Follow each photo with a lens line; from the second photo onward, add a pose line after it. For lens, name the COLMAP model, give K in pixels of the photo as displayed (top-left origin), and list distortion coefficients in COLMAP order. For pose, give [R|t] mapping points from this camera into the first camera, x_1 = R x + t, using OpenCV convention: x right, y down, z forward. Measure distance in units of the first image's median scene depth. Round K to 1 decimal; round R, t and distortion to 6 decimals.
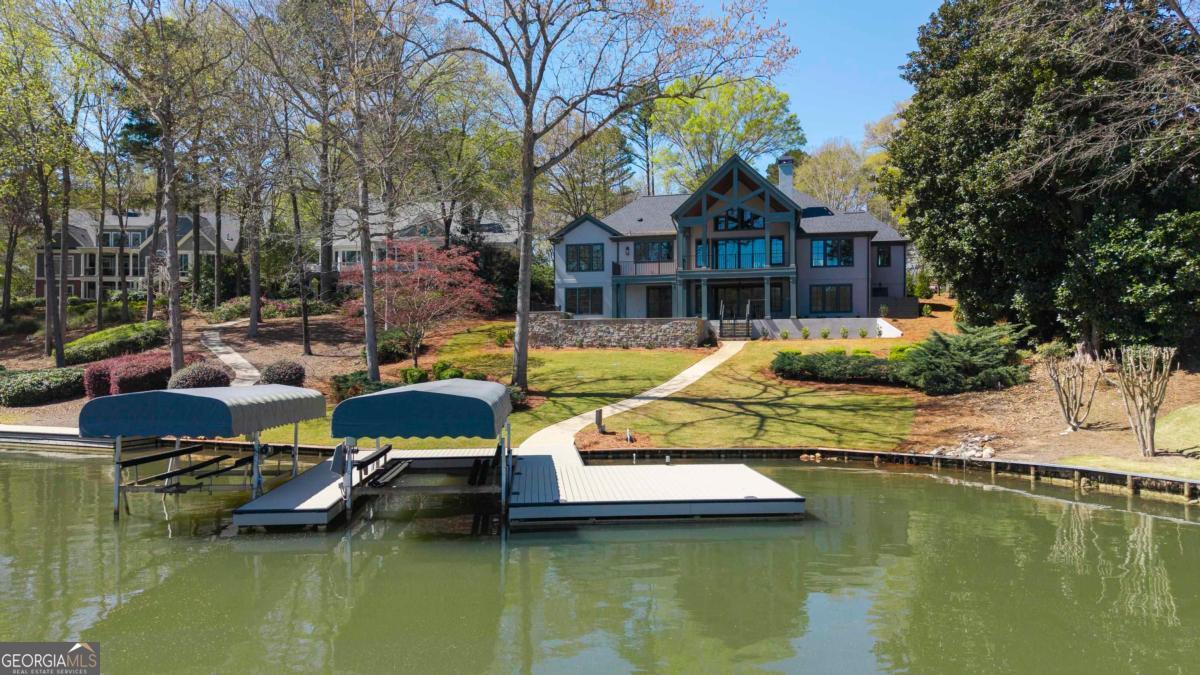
lens RADIAL K [[773.8, 0, 600.0], [0, 773.8, 337.5], [0, 0, 1]] dist [-0.000083, -0.001447]
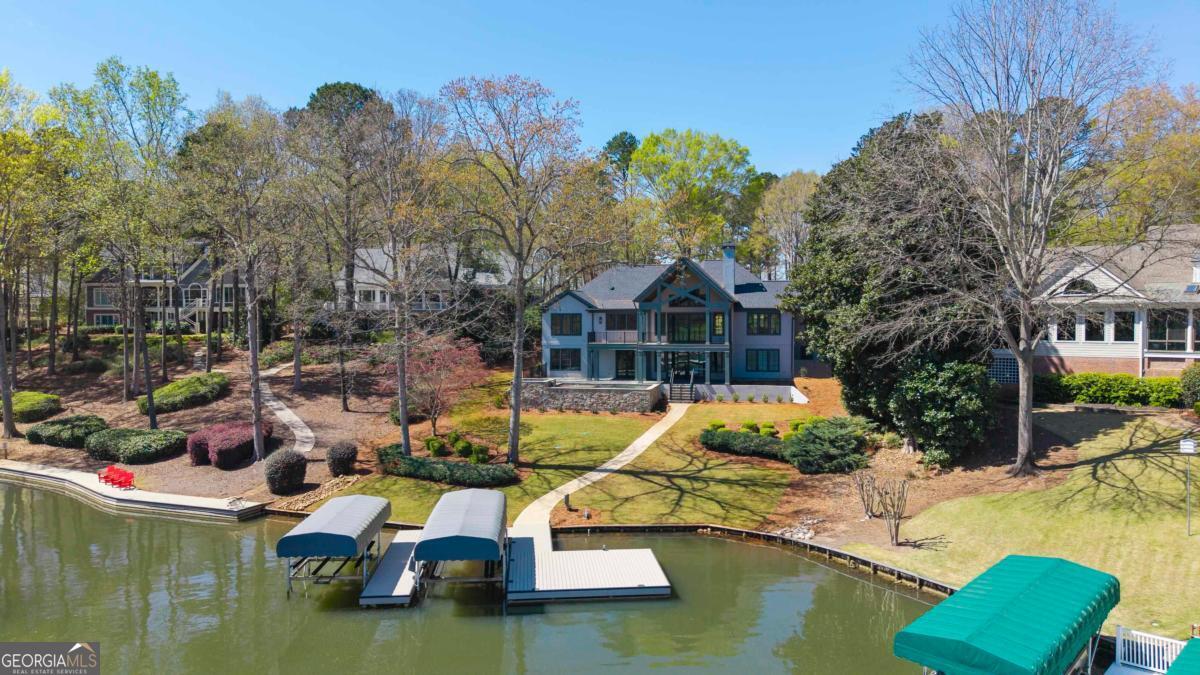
lens RADIAL K [[765.4, 0, 600.0], [0, 765.4, 337.5], [0, 0, 1]] dist [0.022867, -0.043314]
pose [[0.999959, 0.001462, 0.008961, 0.037397], [-0.001783, 0.999353, 0.035925, -0.200374], [-0.008903, -0.035939, 0.999314, -0.353579]]
